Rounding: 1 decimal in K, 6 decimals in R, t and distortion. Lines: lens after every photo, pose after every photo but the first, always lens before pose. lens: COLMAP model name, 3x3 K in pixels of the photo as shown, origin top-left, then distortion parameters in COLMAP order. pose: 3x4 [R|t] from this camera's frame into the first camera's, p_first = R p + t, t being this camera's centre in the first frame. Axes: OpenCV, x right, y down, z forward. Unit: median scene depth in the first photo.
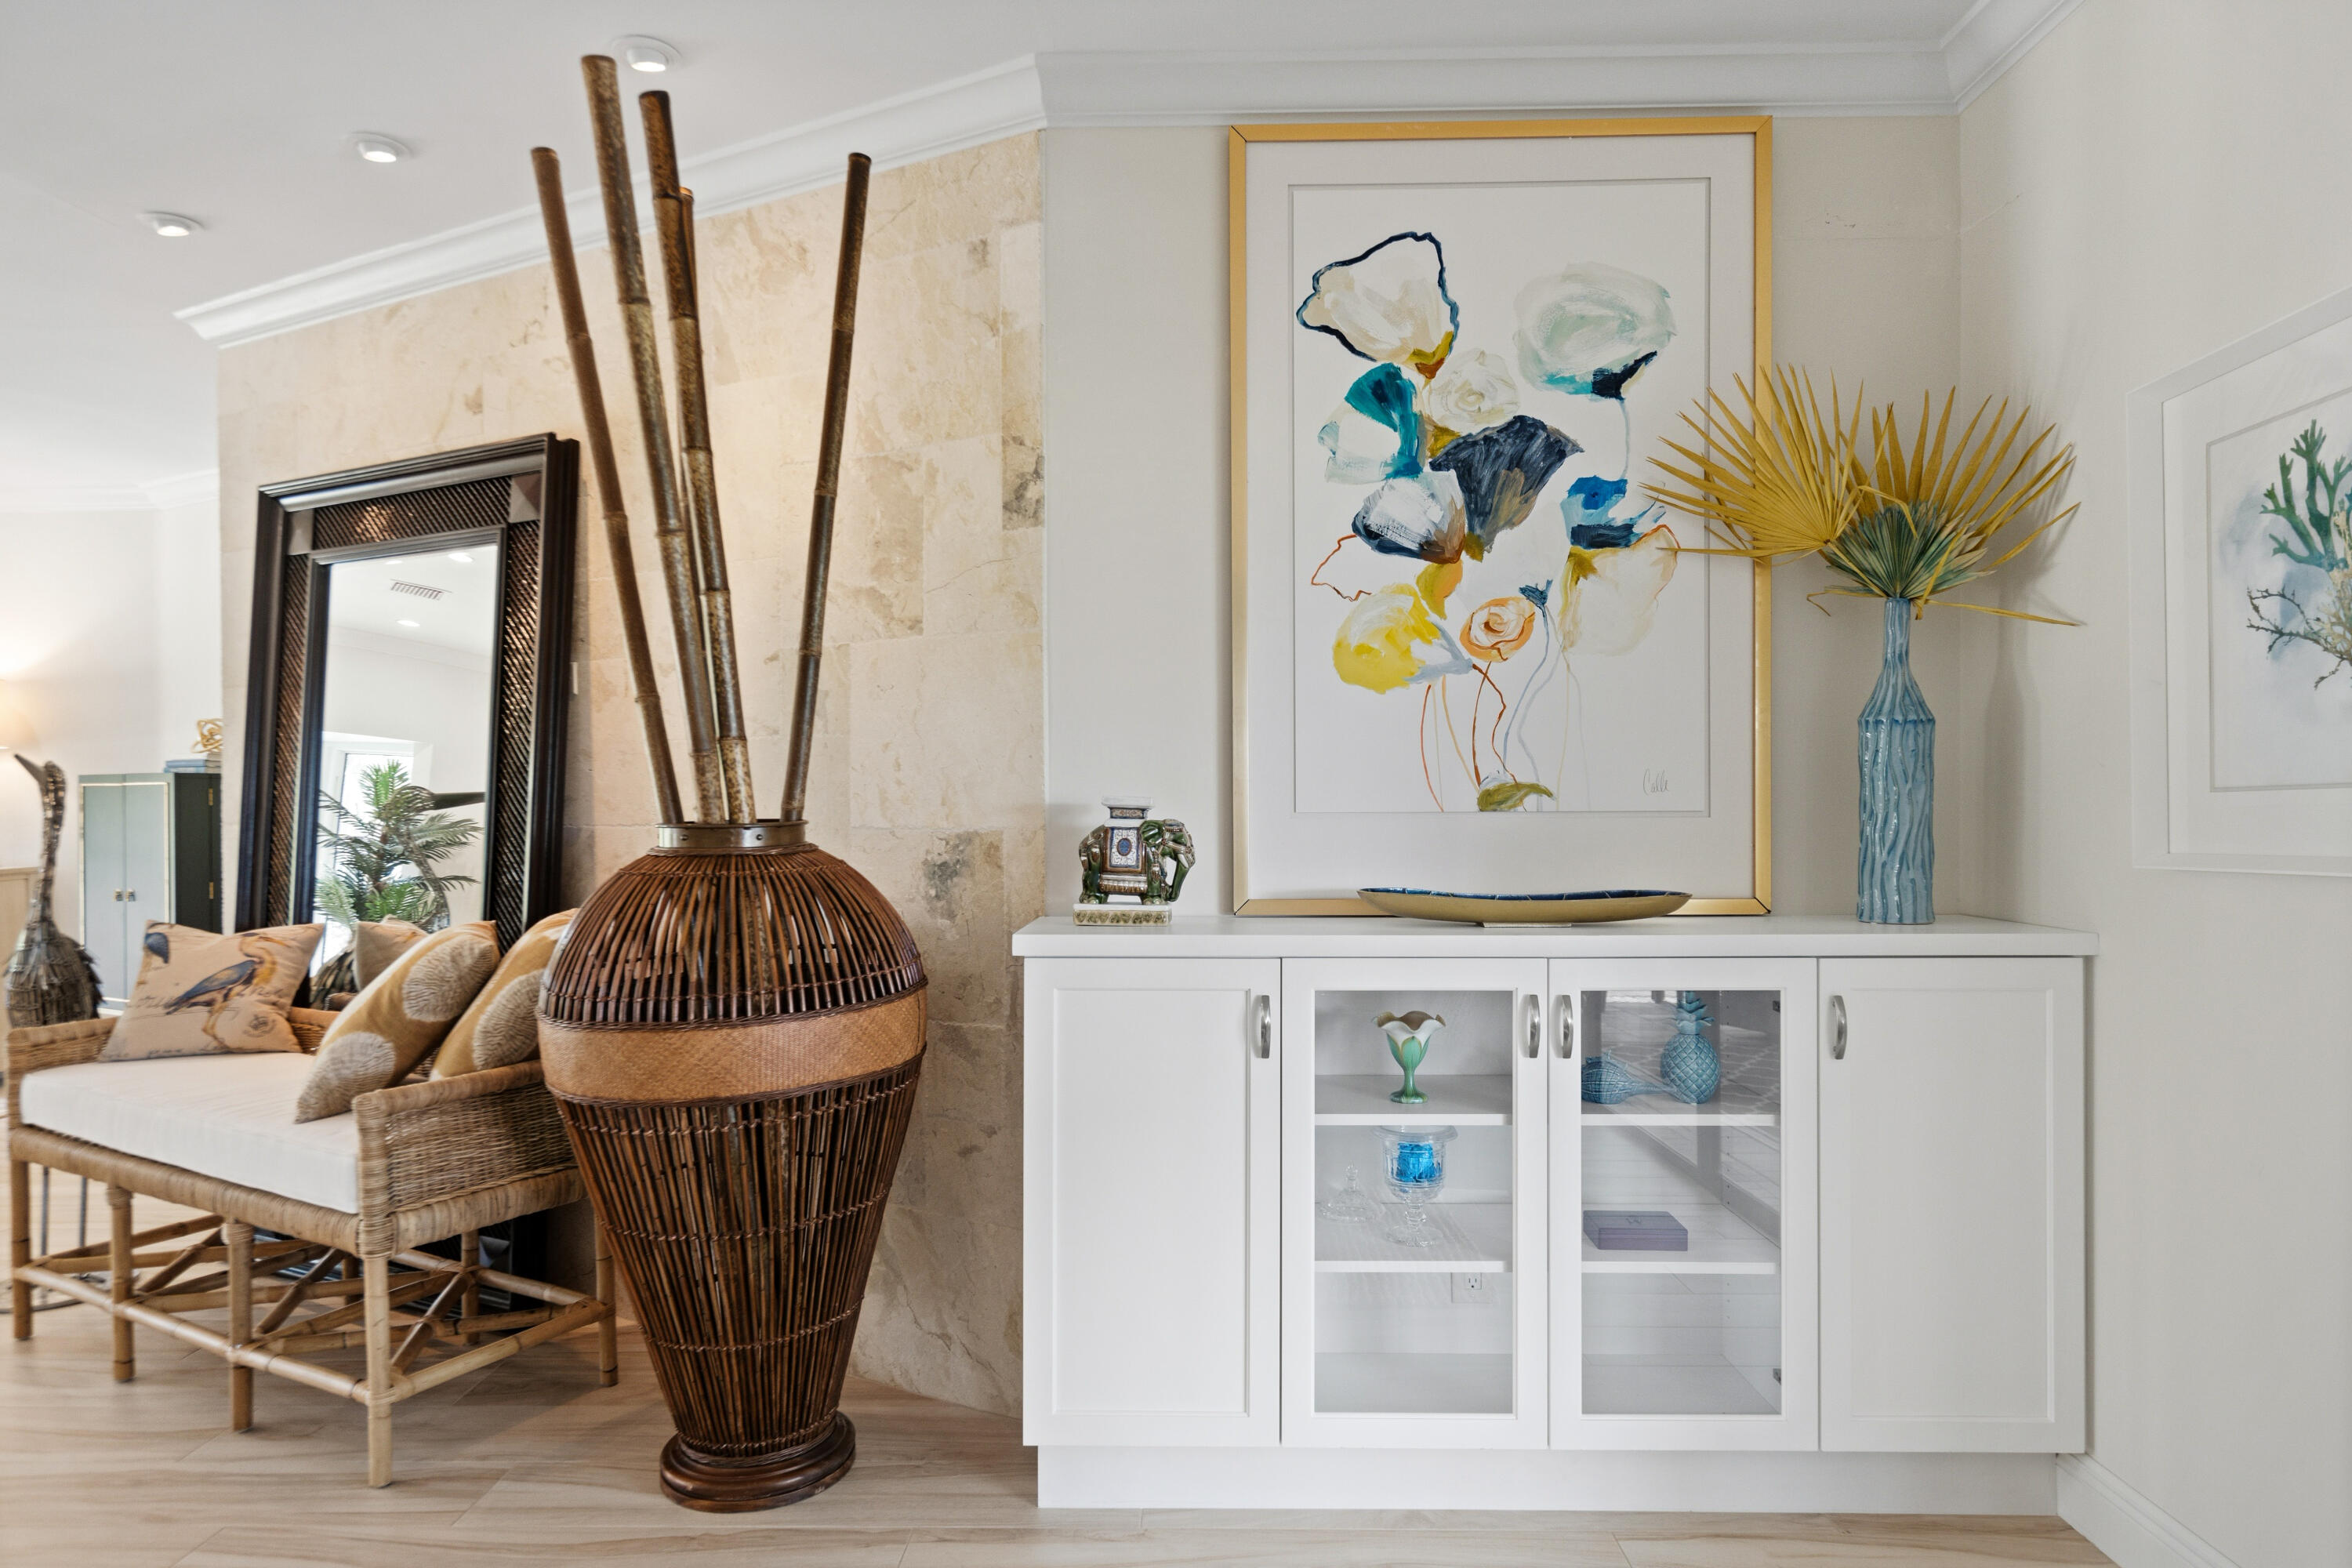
lens RADIAL K [[1352.3, 0, 1177.2], [0, 1352.3, 811.1], [0, 0, 1]] dist [0.003736, 0.000746]
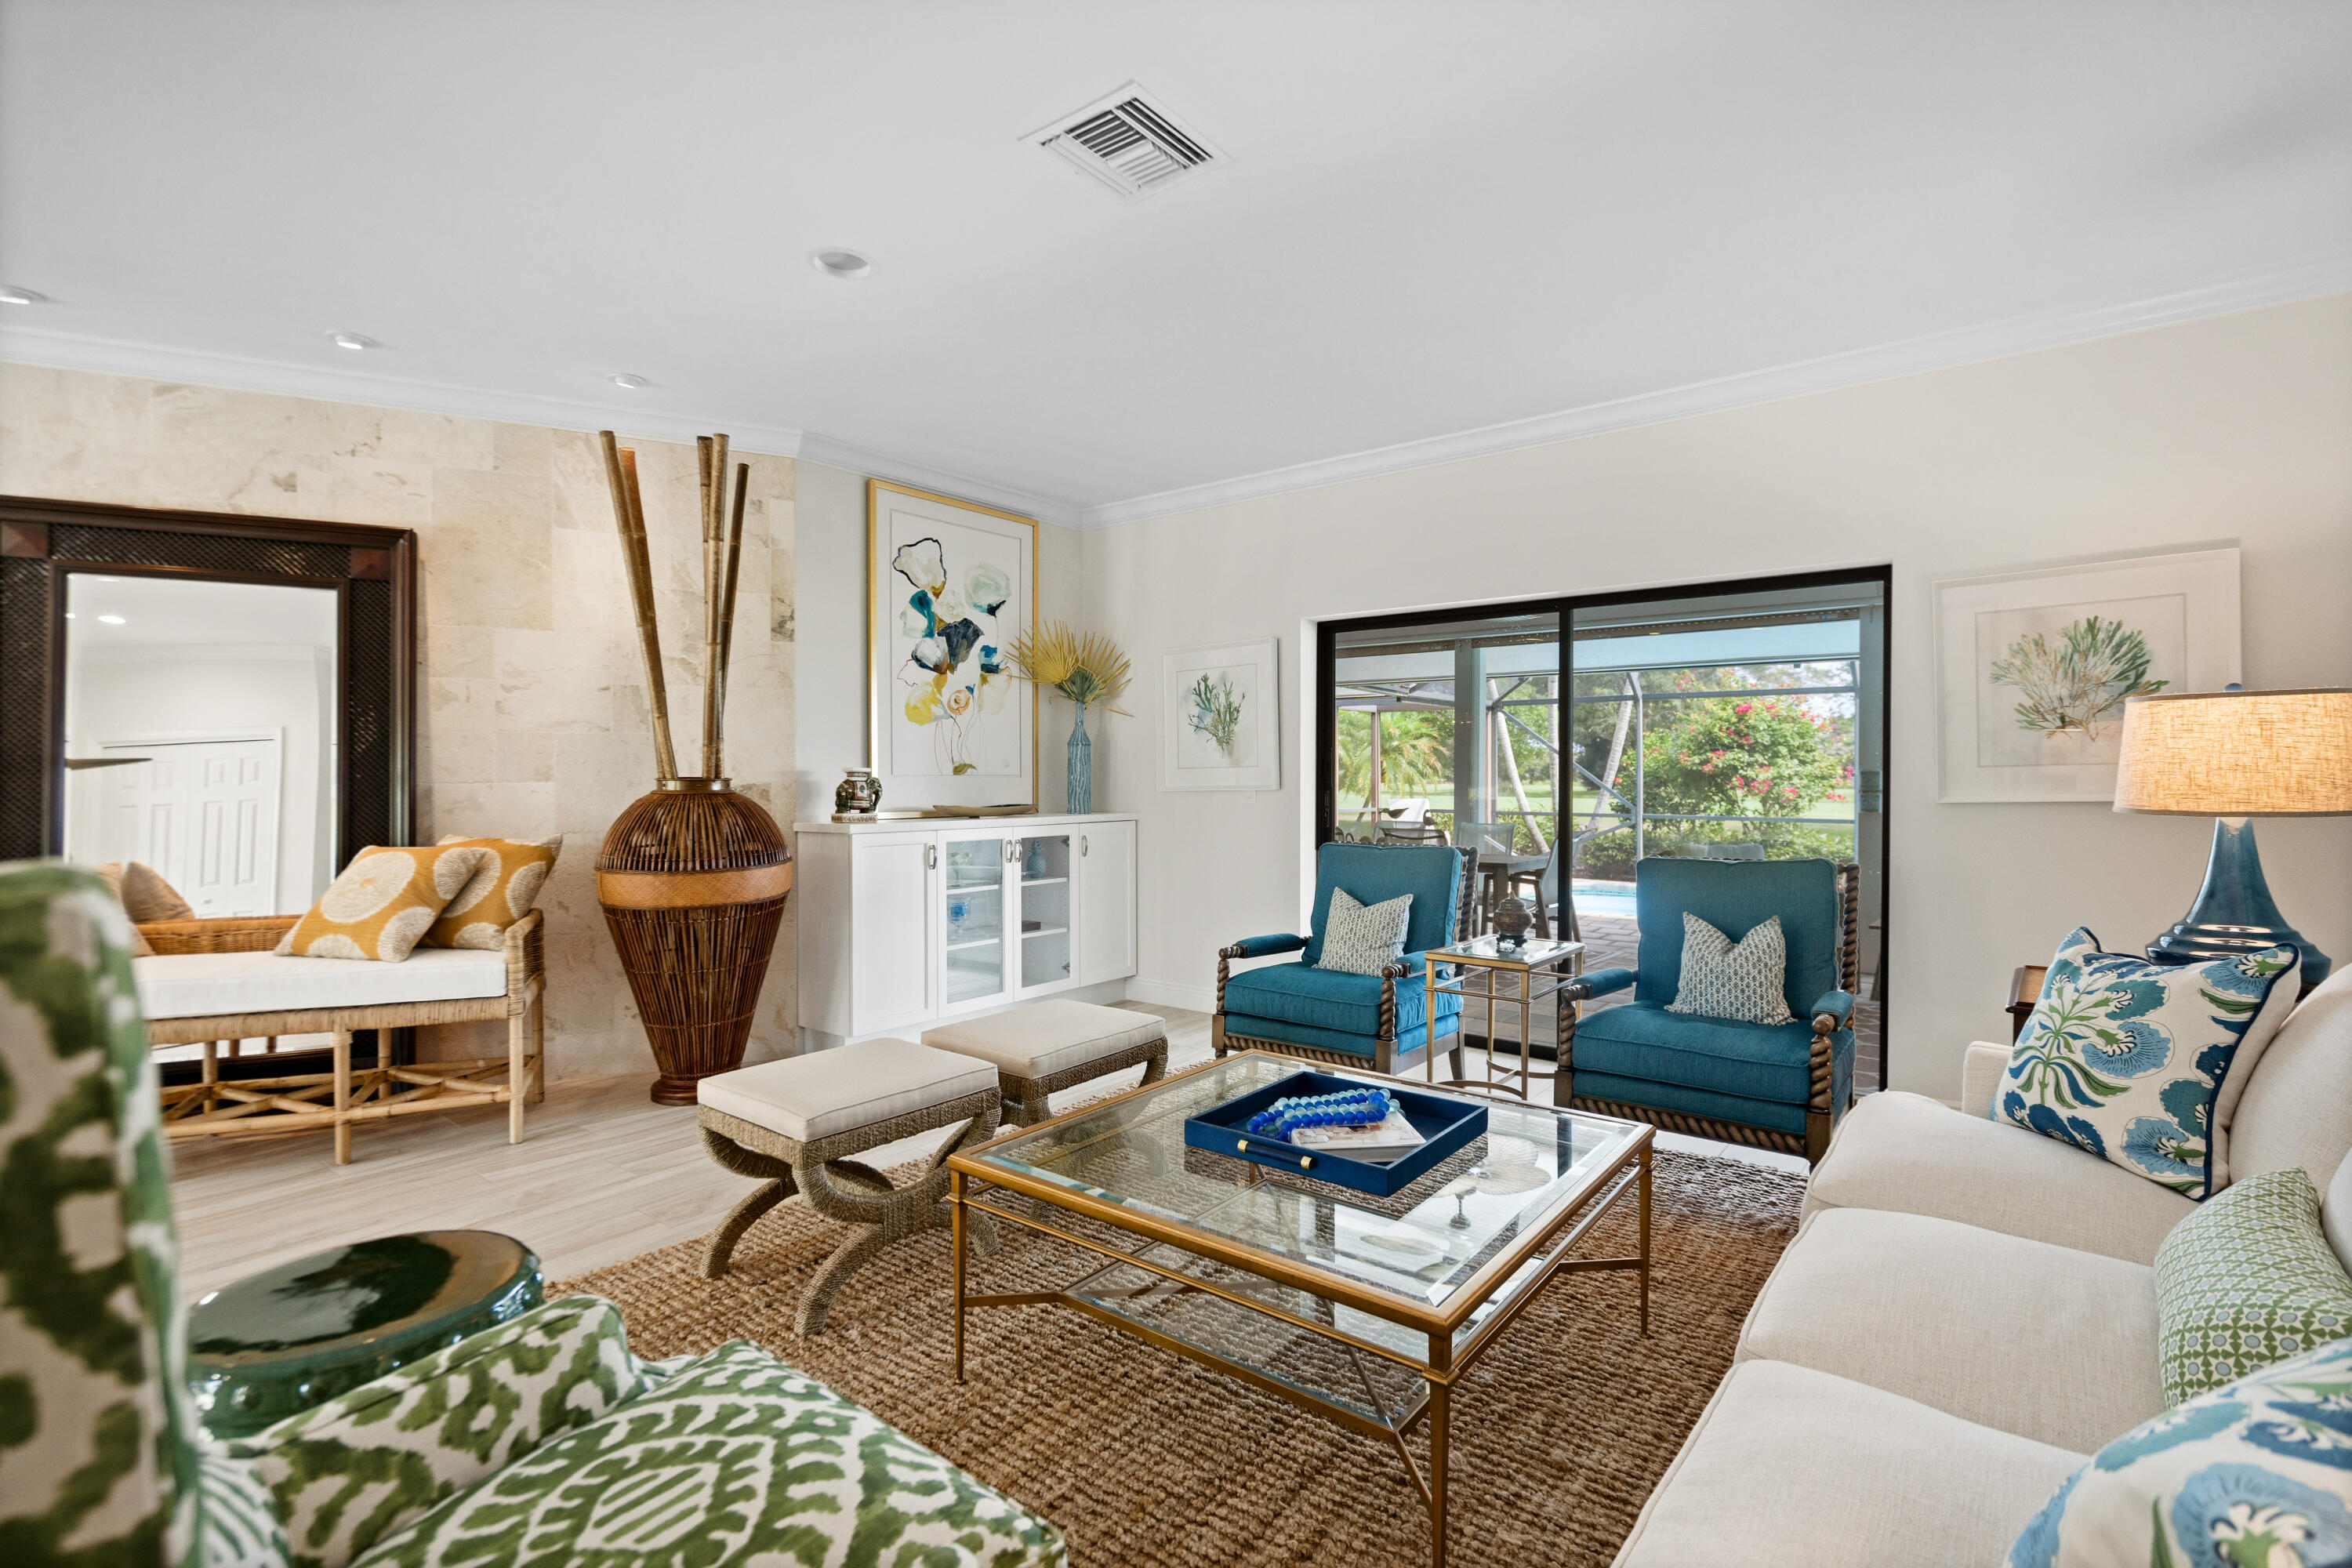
lens RADIAL K [[1078.7, 0, 1182.3], [0, 1078.7, 789.1], [0, 0, 1]] dist [-0.001689, 0.000617]
pose [[0.604760, -0.007040, 0.796376, -1.108277], [0.003793, 0.999975, 0.005960, 0.016448], [-0.796398, -0.000583, 0.604772, -0.540463]]
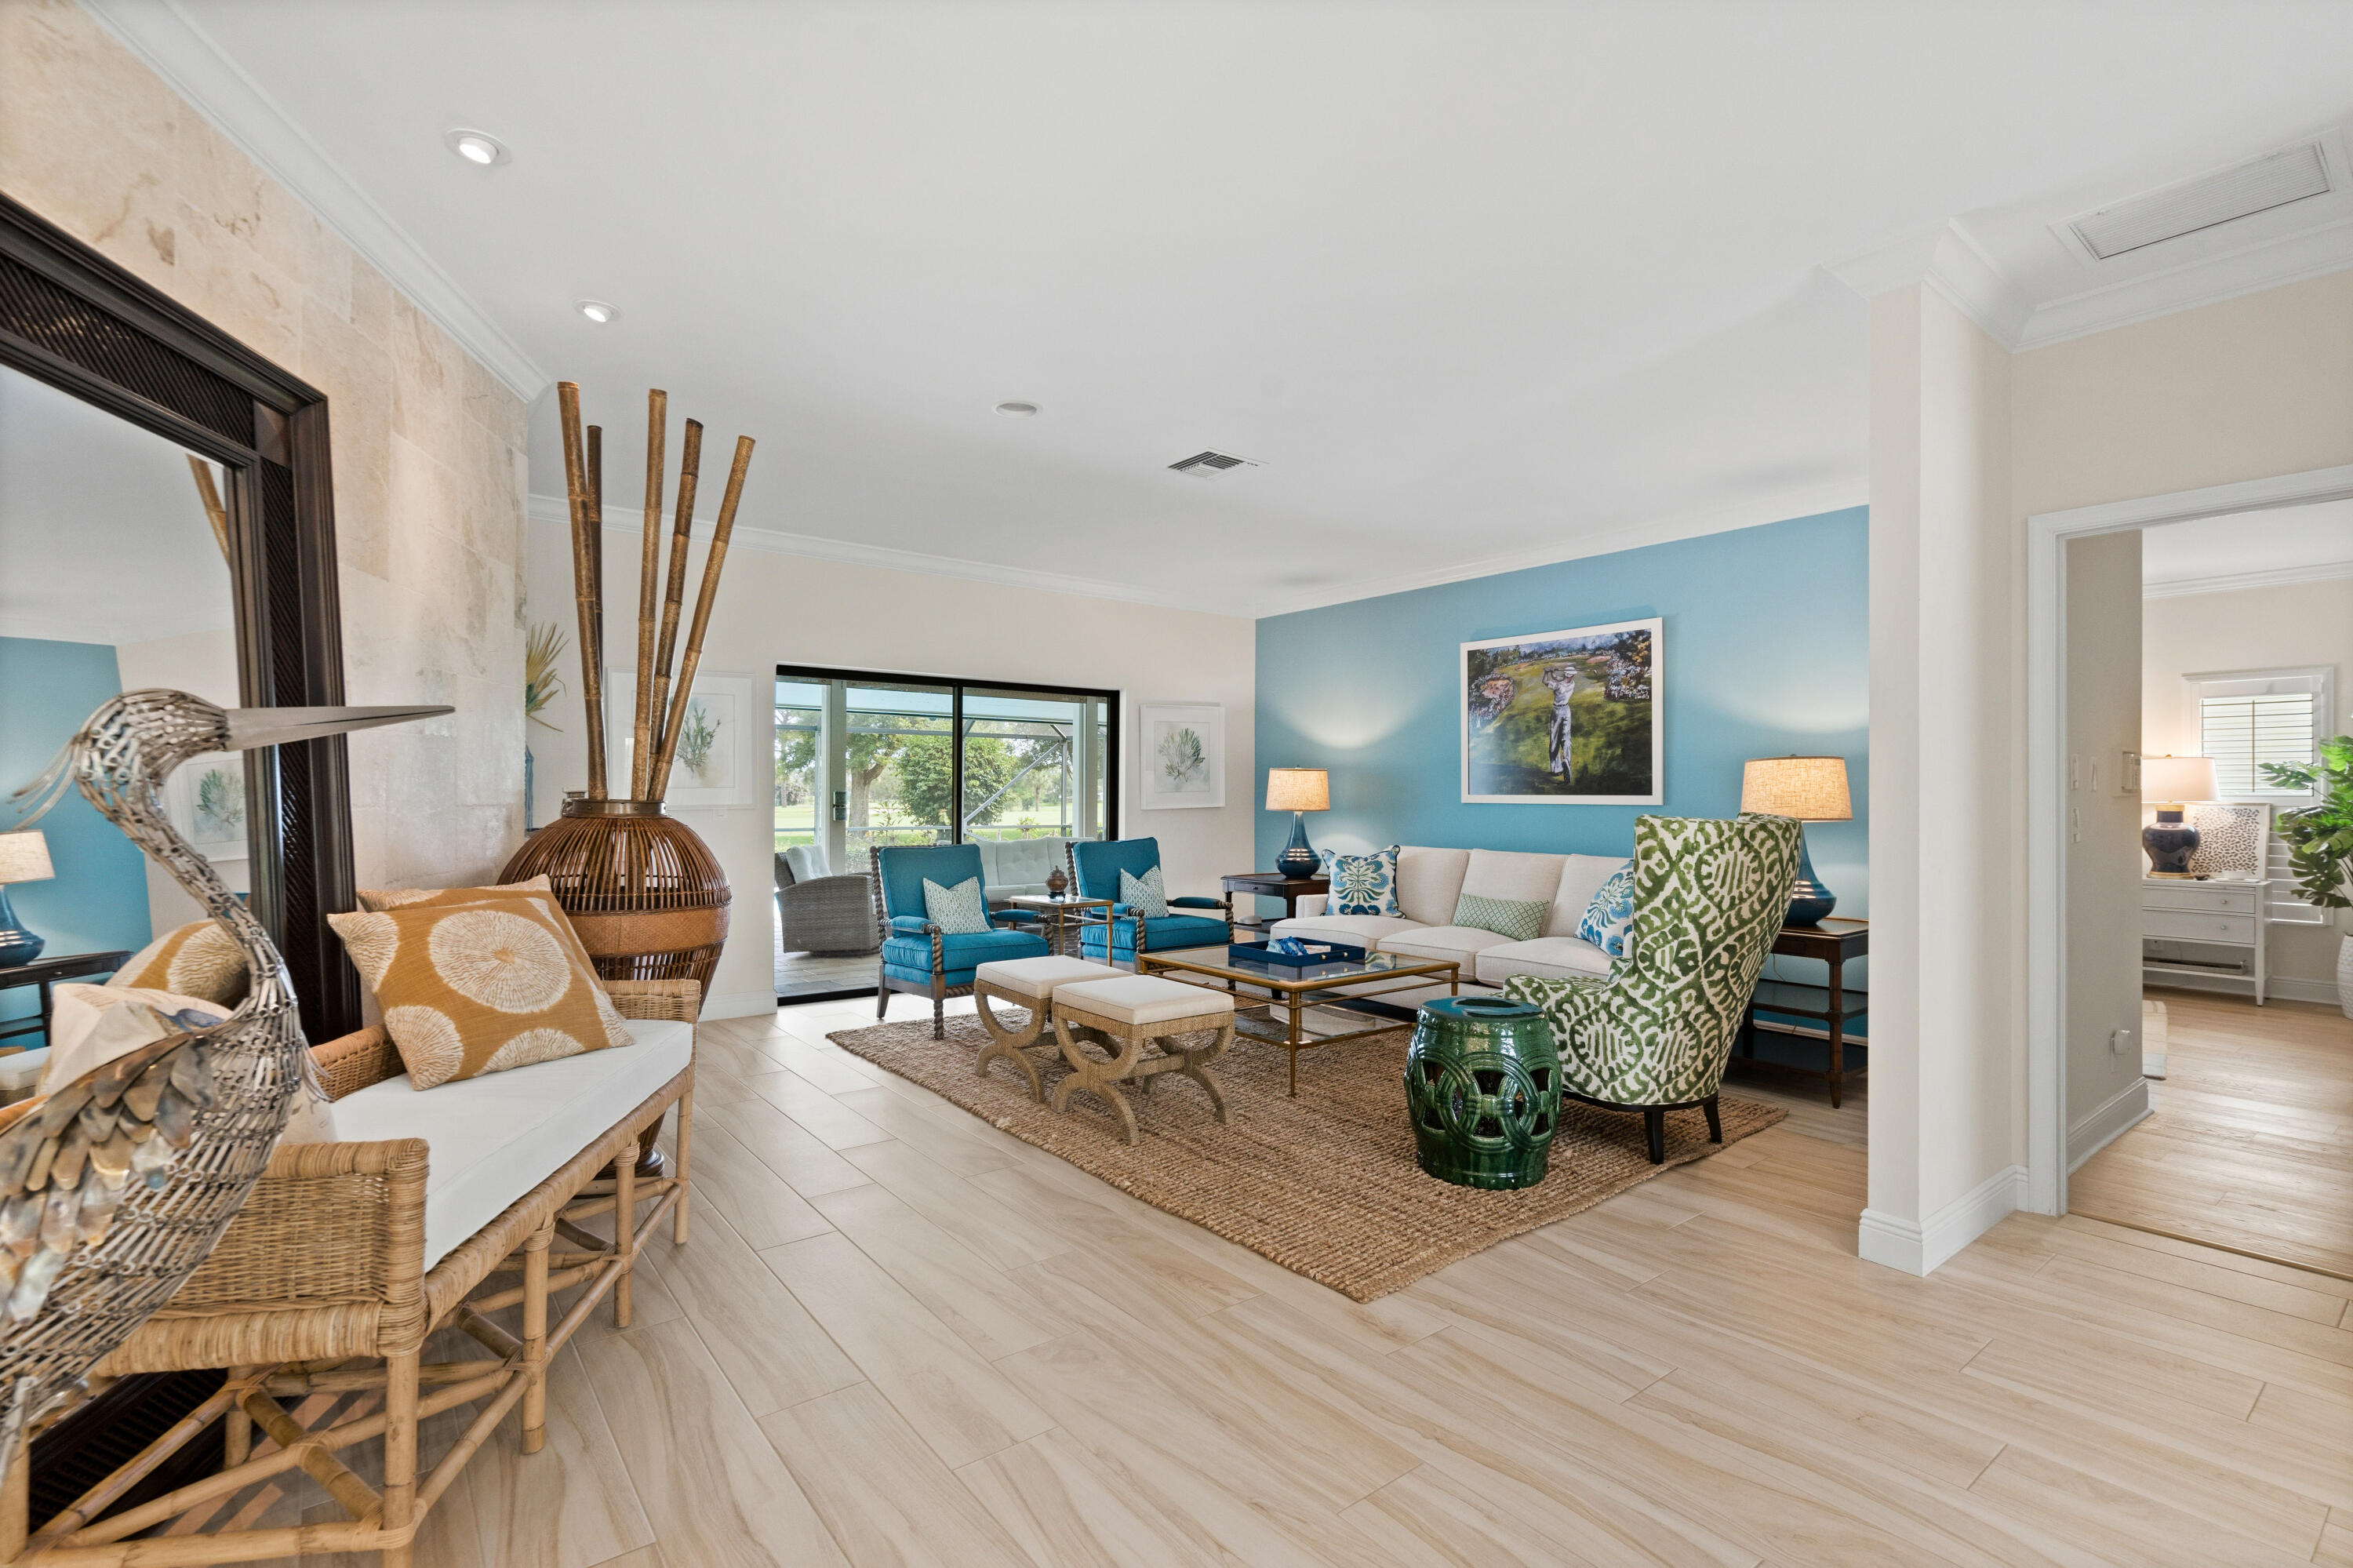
lens RADIAL K [[1079.2, 0, 1182.8], [0, 1079.2, 789.1], [0, 0, 1]] dist [-0.001689, 0.000617]
pose [[-0.628103, 0.002020, 0.778127, -1.736797], [0.001956, 0.999998, -0.001018, -0.004900], [-0.778128, 0.000882, -0.628106, 1.220697]]
